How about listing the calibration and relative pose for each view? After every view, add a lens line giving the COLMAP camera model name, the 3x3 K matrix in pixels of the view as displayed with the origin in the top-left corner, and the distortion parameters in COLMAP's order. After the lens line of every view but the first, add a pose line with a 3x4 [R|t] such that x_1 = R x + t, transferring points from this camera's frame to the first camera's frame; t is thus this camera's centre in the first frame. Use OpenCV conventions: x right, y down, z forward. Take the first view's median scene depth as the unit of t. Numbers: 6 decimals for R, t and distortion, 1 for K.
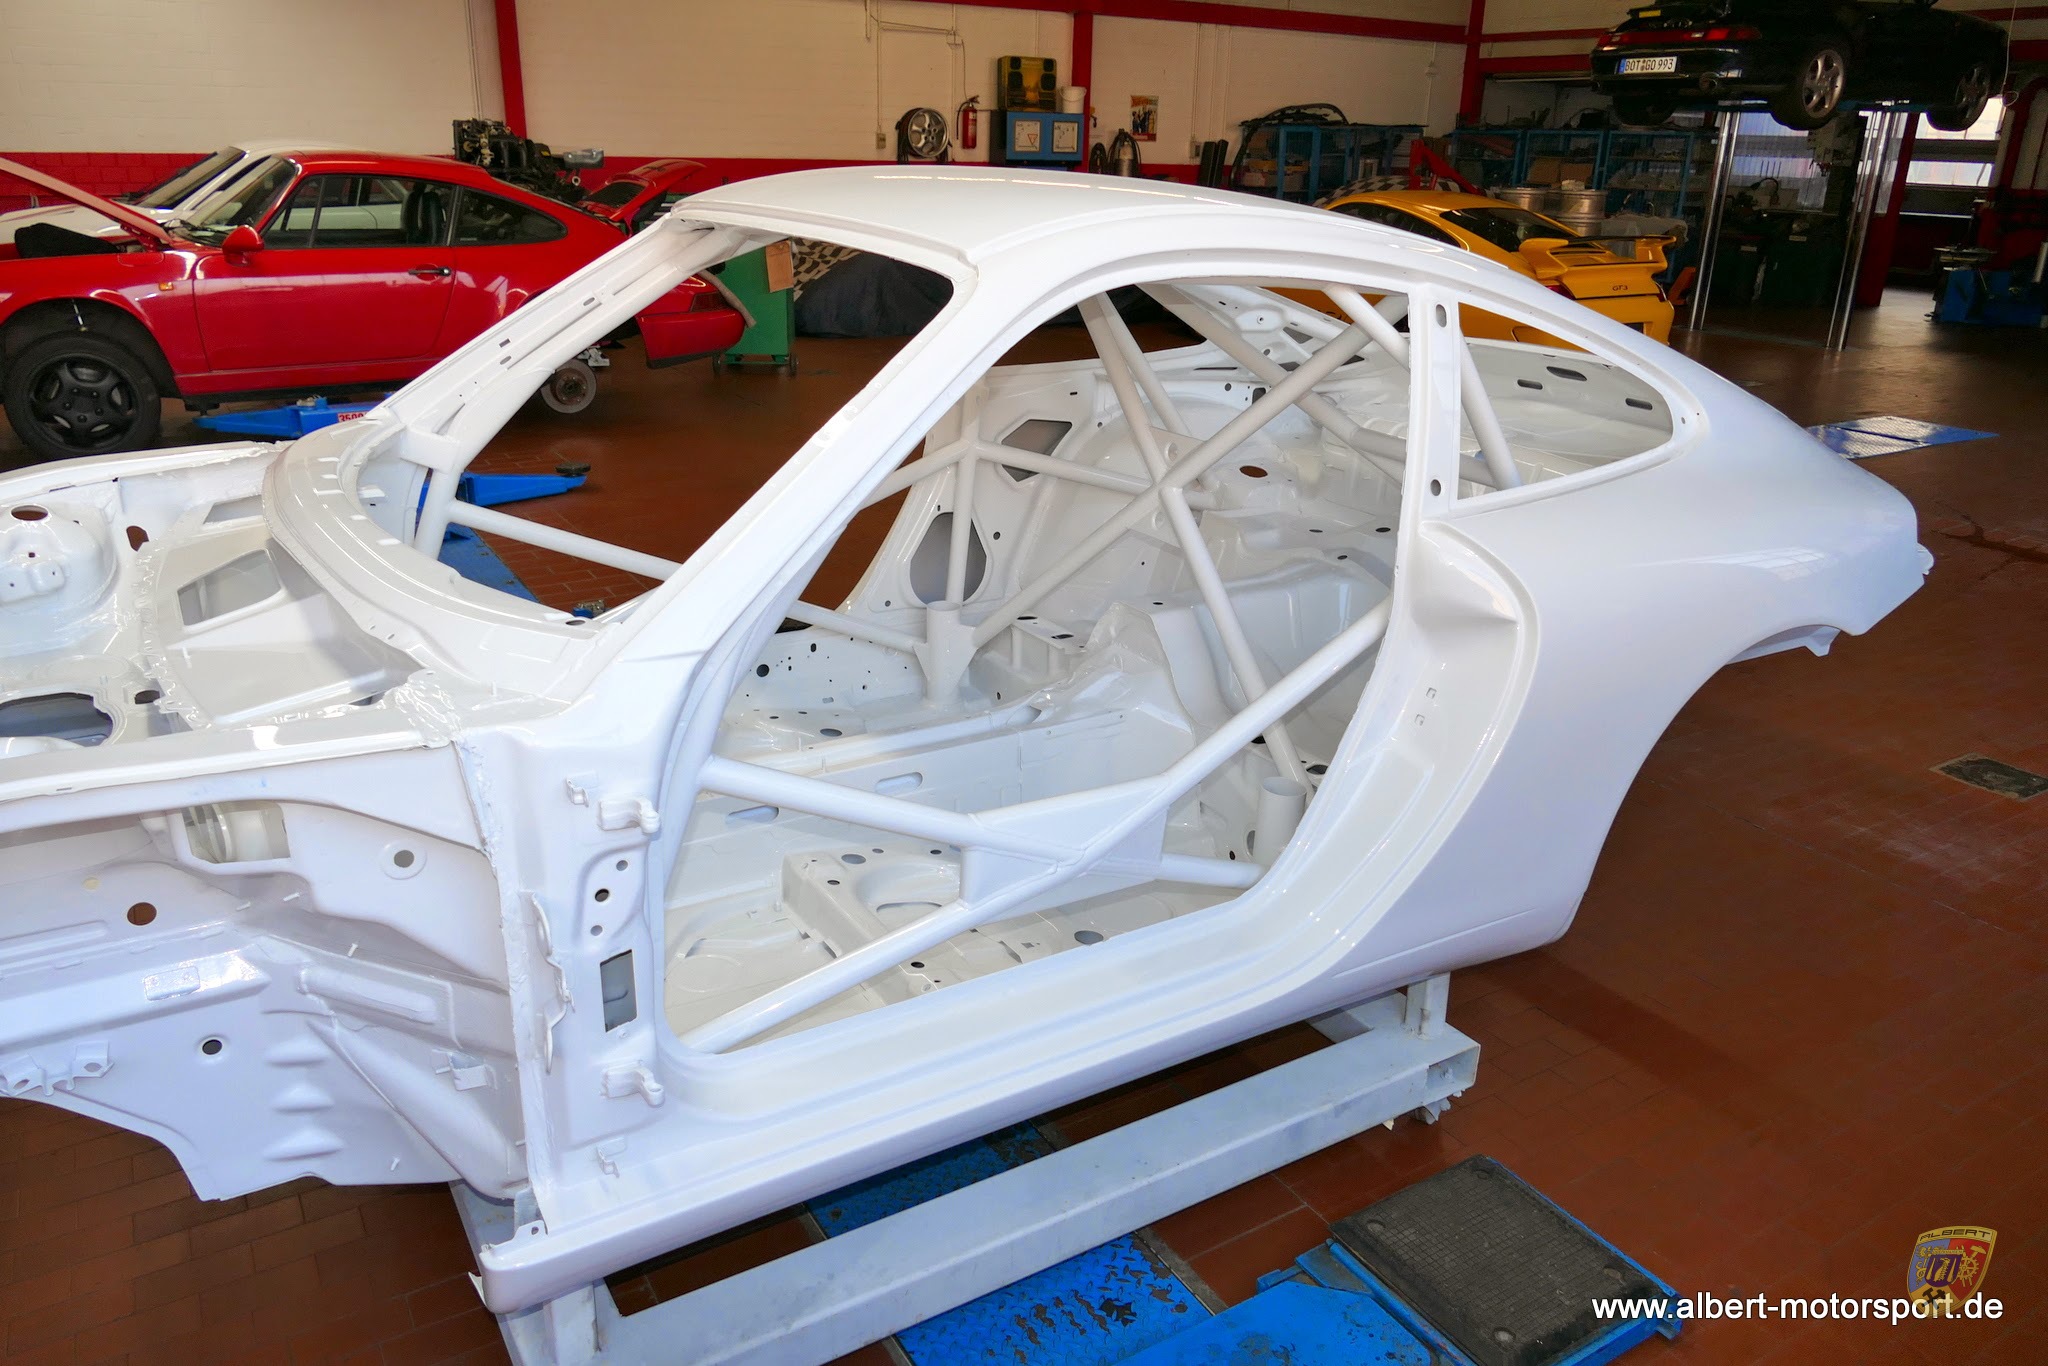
lens RADIAL K [[1463.7, 0, 1022.0], [0, 1463.7, 682.2], [0, 0, 1]] dist [-0.014360, 0.000514]
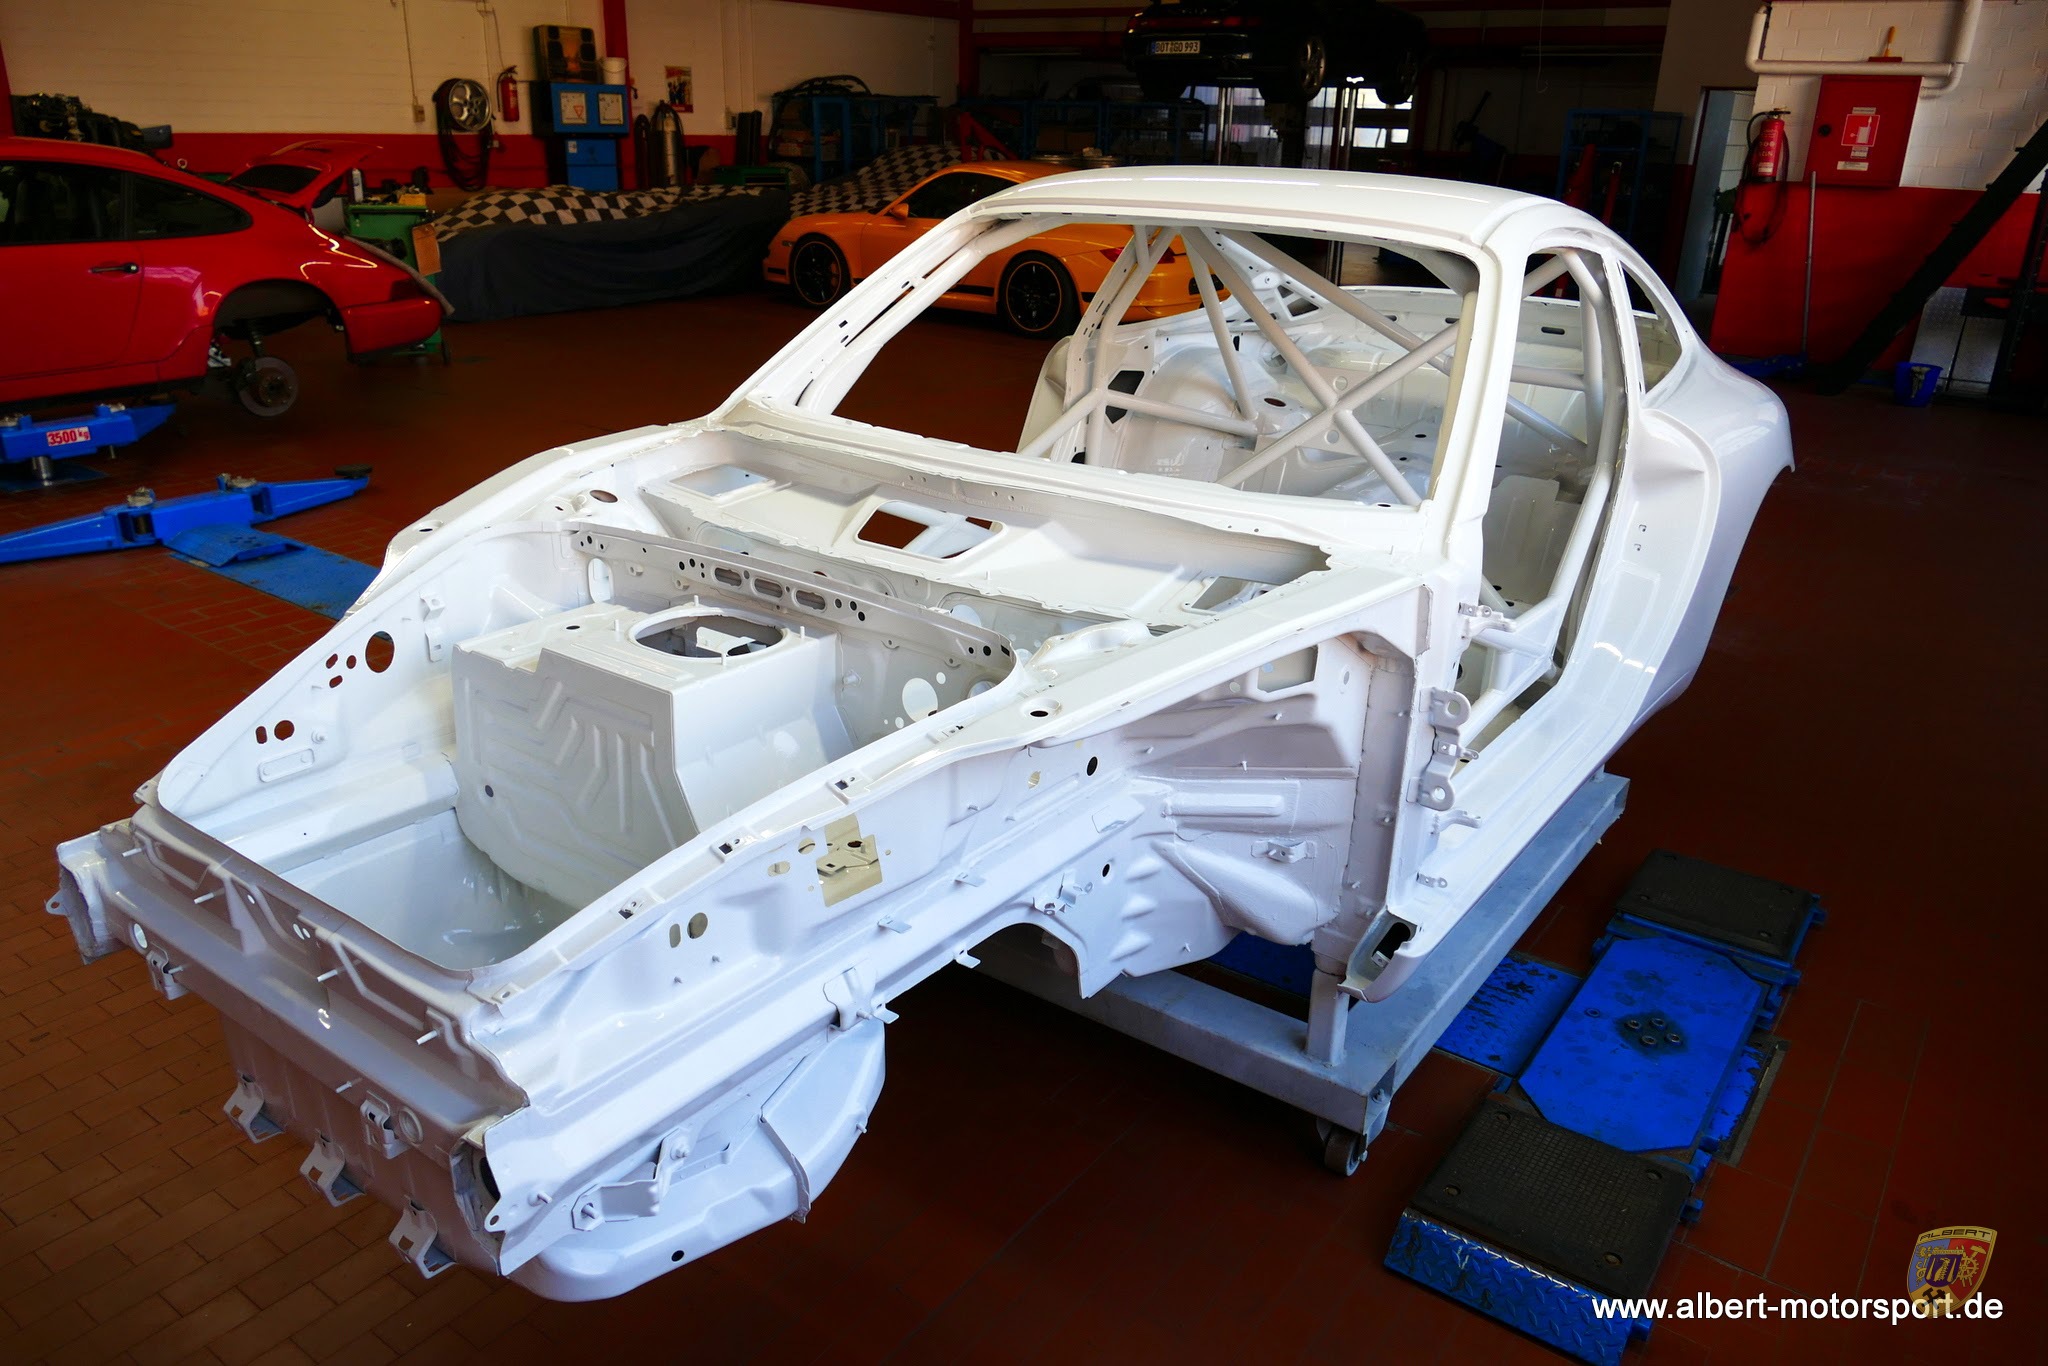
lens RADIAL K [[1463.7, 0, 1029.7], [0, 1463.7, 683.2], [0, 0, 1]] dist [-0.014360, 0.000514]
pose [[0.924156, -0.138074, 0.356190, -0.115010], [0.130020, 0.990417, 0.046581, 0.001896], [-0.359208, 0.003264, 0.933252, -0.020119]]
